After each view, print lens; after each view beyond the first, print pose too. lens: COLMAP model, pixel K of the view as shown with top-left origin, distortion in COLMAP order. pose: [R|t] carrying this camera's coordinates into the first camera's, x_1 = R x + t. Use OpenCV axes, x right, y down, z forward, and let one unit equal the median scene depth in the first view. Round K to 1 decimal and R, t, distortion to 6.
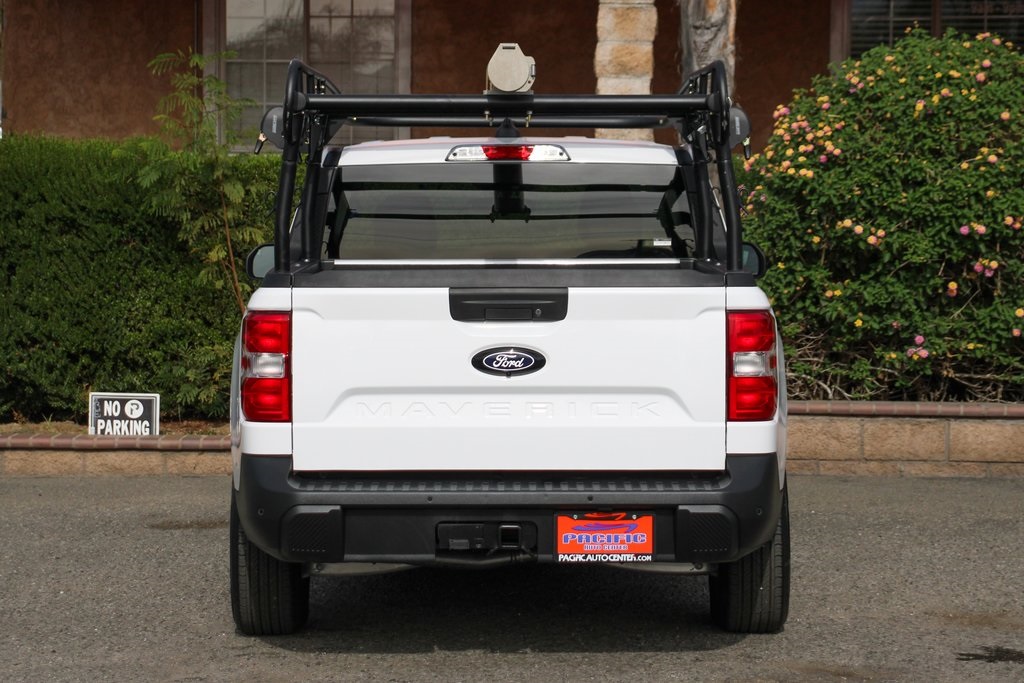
lens RADIAL K [[2700.7, 0, 512.0], [0, 2700.7, 341.5], [0, 0, 1]] dist [0.246924, -0.244665]
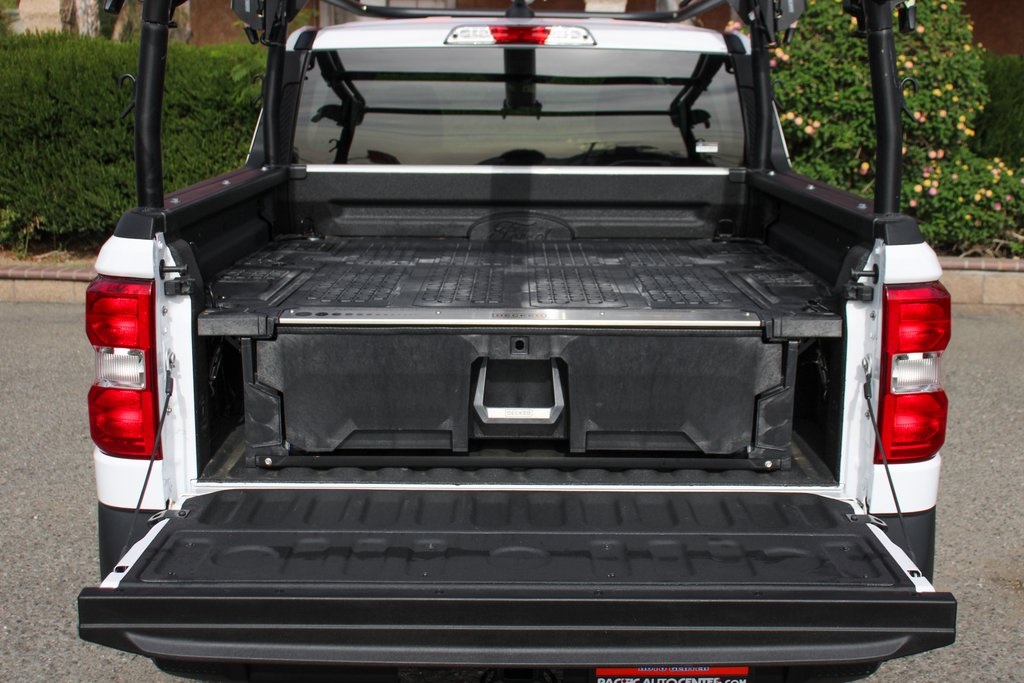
lens RADIAL K [[1306.2, 0, 512.0], [0, 1306.2, 341.5], [0, 0, 1]] dist [0.005470, 0.073674]
pose [[0.999920, 0.011927, -0.004303, -0.000852], [-0.011241, 0.990860, 0.134424, -0.020237], [0.005867, -0.134365, 0.990915, 0.388382]]
